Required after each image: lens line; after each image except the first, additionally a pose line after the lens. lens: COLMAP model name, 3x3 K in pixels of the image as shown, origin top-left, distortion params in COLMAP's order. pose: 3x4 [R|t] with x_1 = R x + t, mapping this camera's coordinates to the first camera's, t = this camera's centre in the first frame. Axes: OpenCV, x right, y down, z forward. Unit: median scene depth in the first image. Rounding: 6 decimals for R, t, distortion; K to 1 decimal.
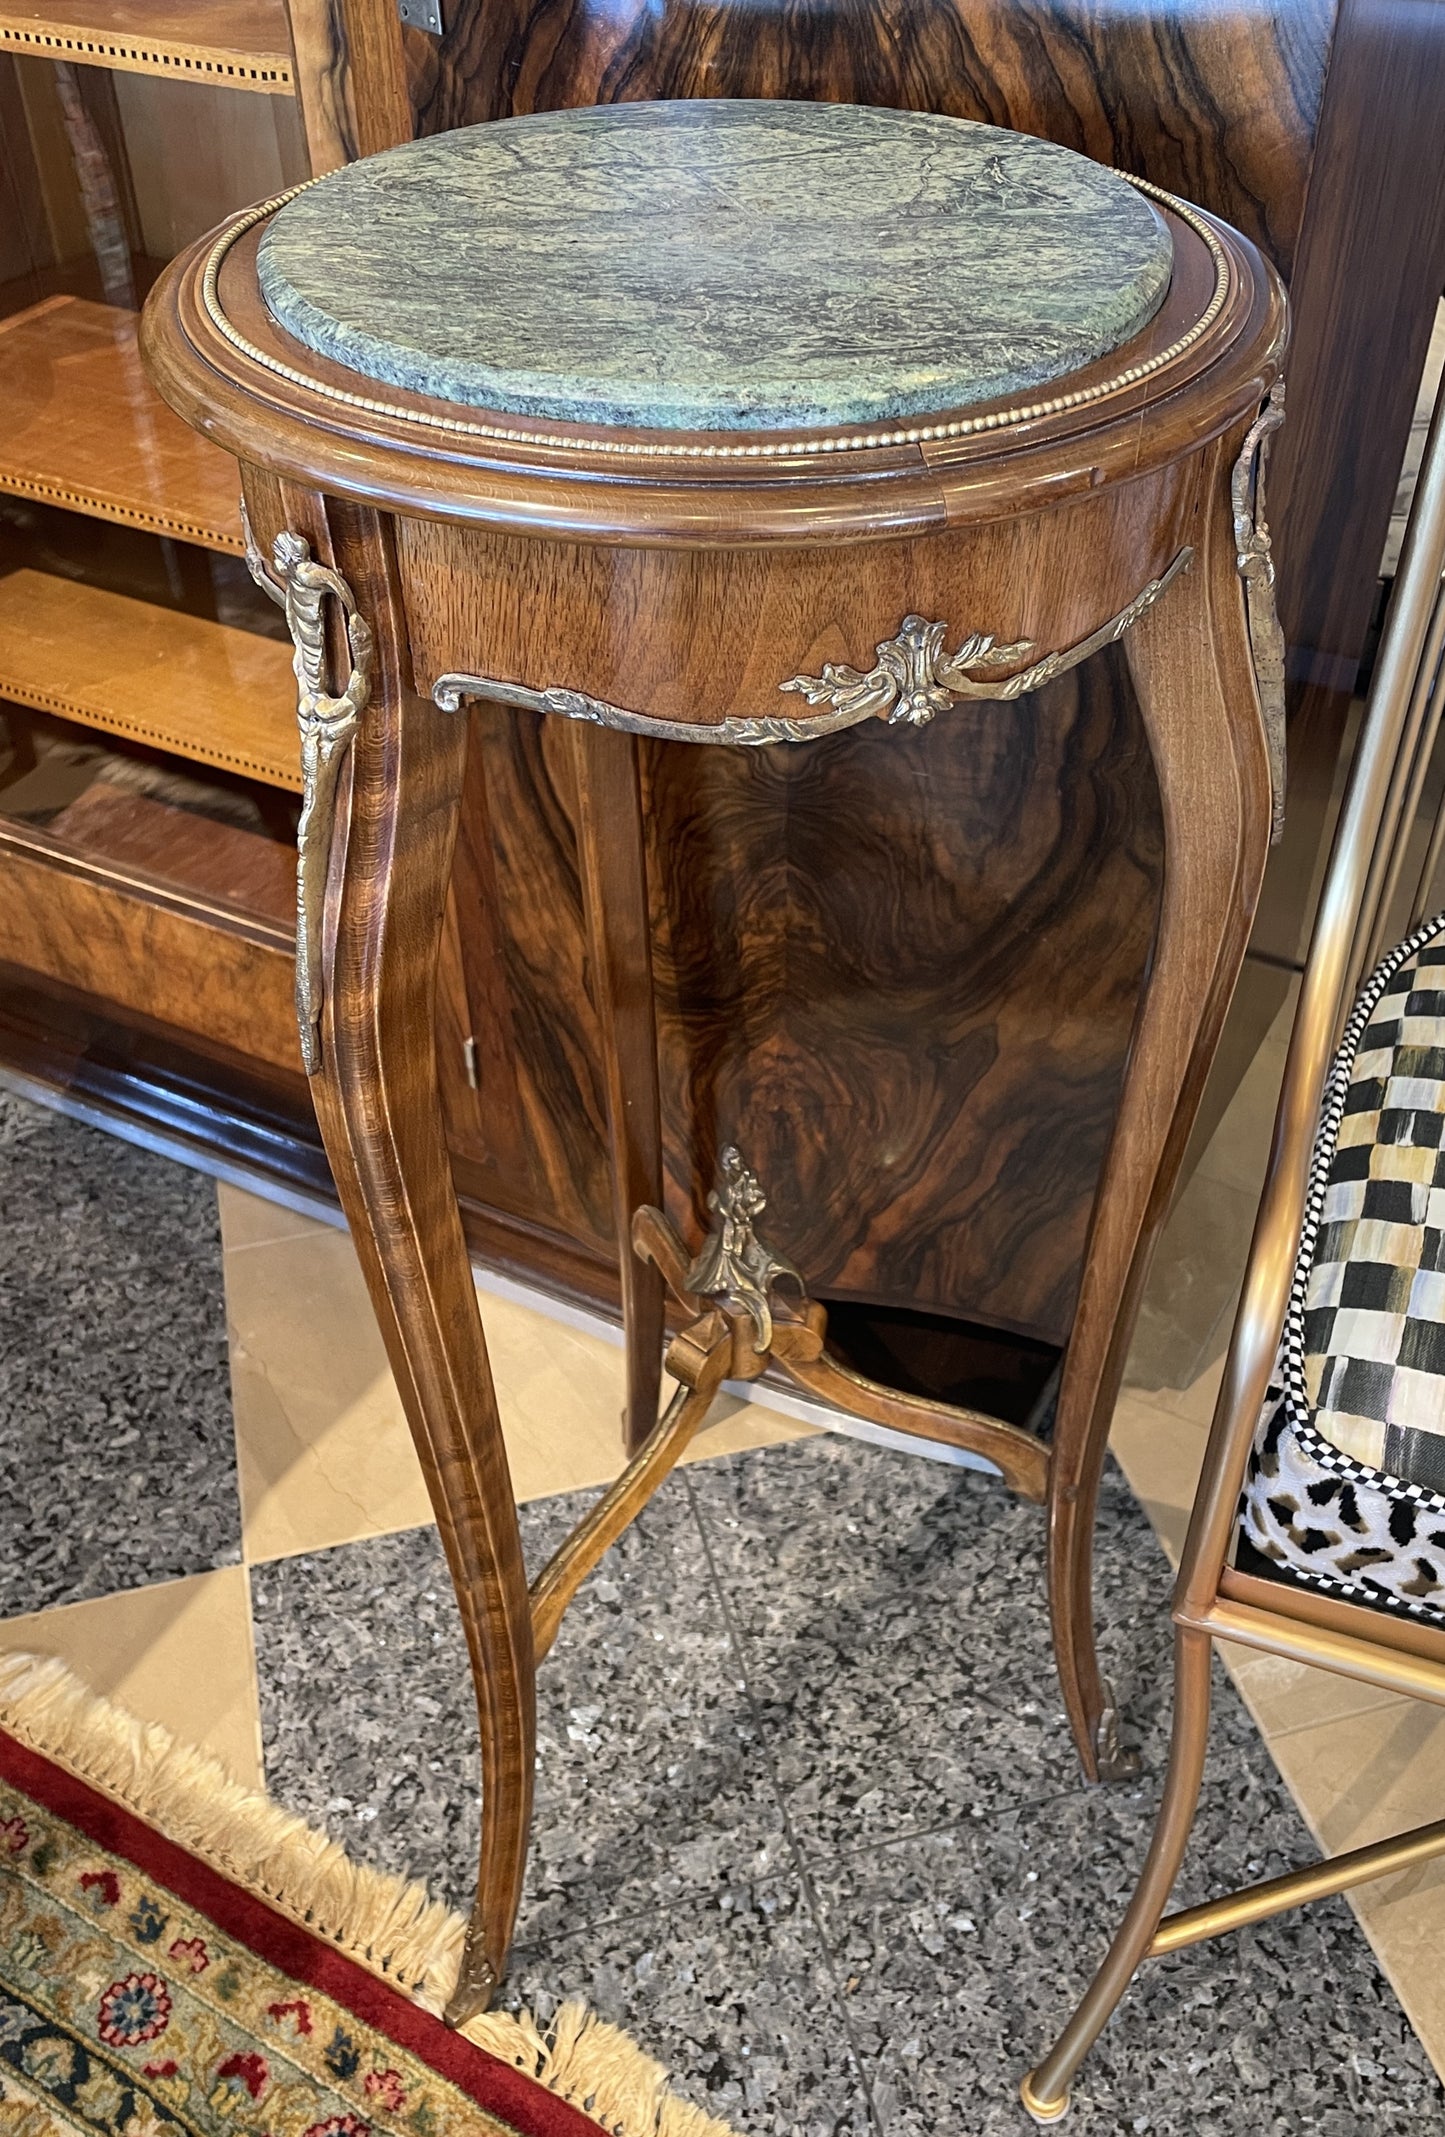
lens RADIAL K [[1944.5, 0, 809.0], [0, 1944.5, 974.7], [0, 0, 1]] dist [0.021457, 0.000000]
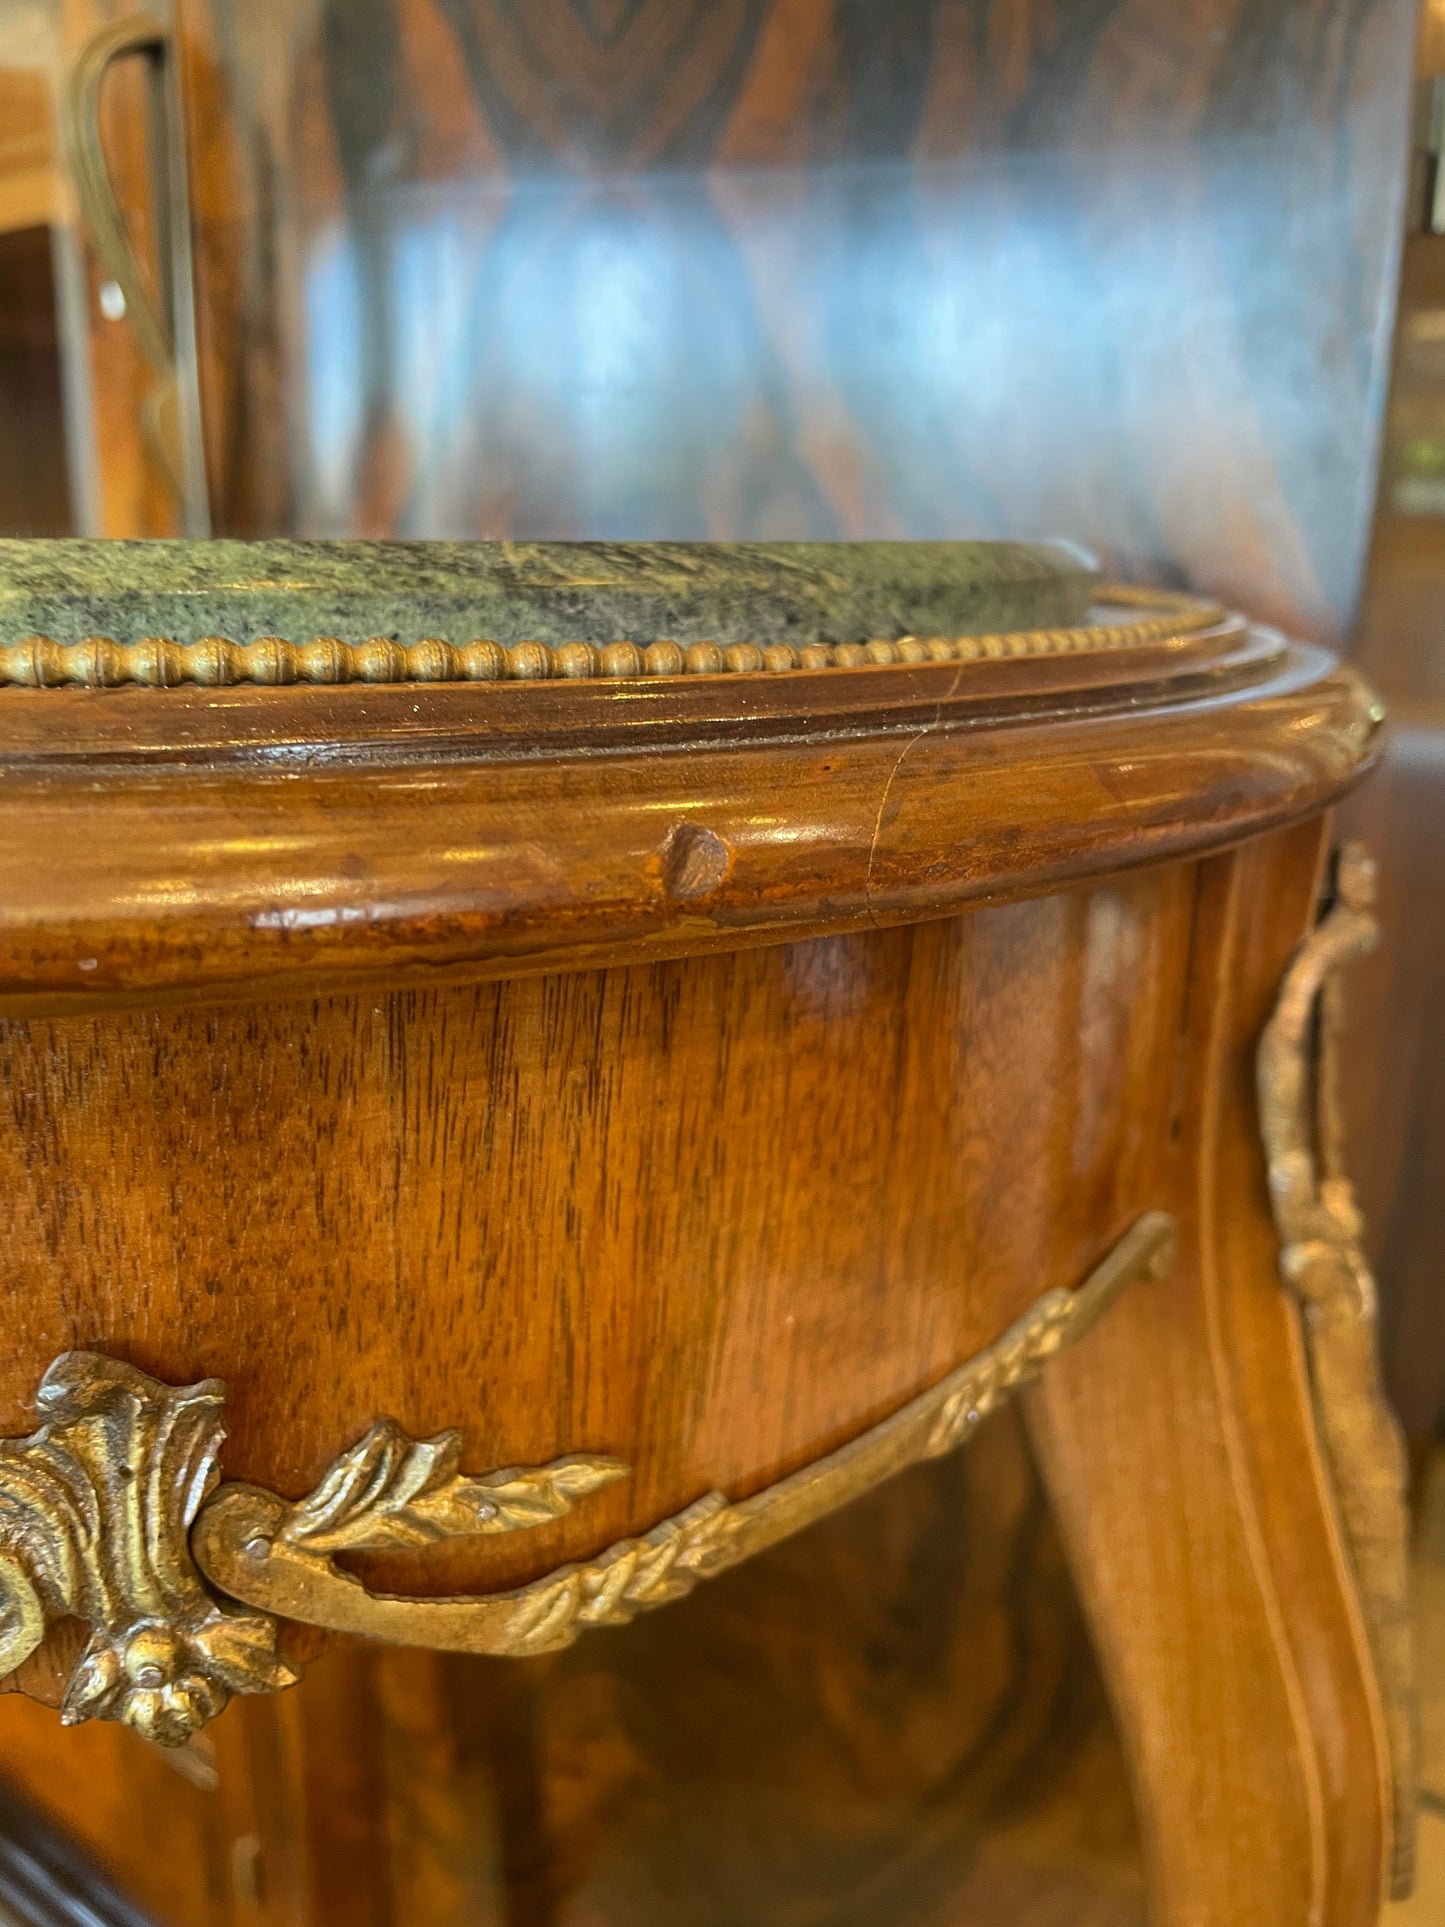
lens RADIAL K [[1488.2, 0, 689.7], [0, 1488.2, 937.0], [0, 0, 1]] dist [0.065230, -0.105478]
pose [[0.987718, 0.032593, -0.152809, 0.092375], [-0.092028, 0.911715, -0.400383, -0.088571], [0.126269, 0.409528, 0.903517, 0.436908]]
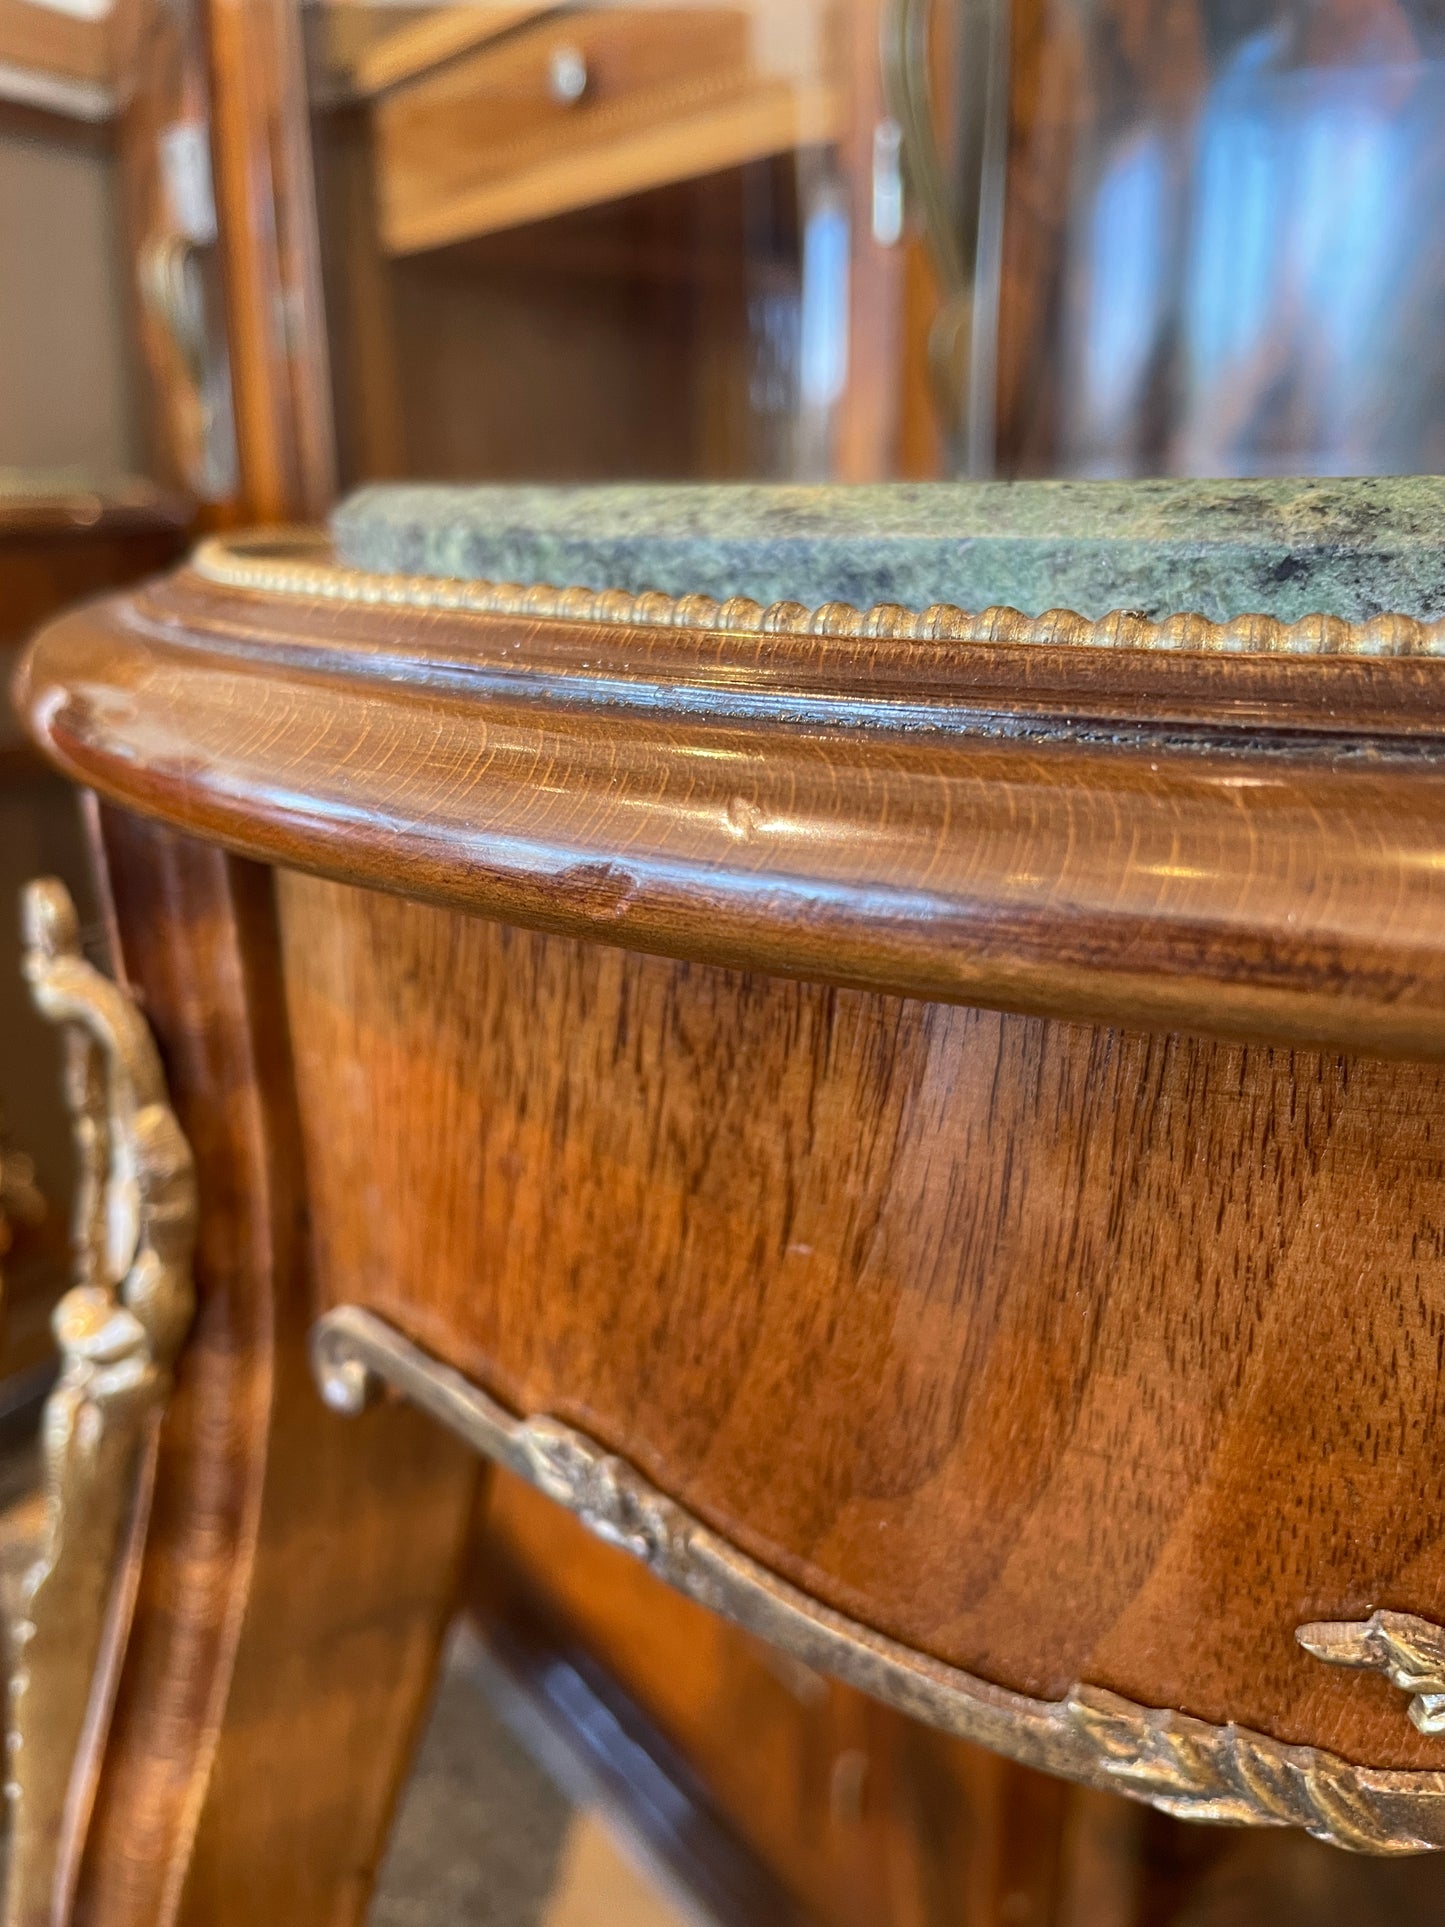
lens RADIAL K [[1488.2, 0, 725.4], [0, 1488.2, 971.0], [0, 0, 1]] dist [0.065230, -0.105478]
pose [[0.903484, 0.116583, -0.412462, -0.006740], [-0.253460, 0.921338, -0.294778, -0.083647], [0.345651, 0.370870, 0.861964, 0.428467]]
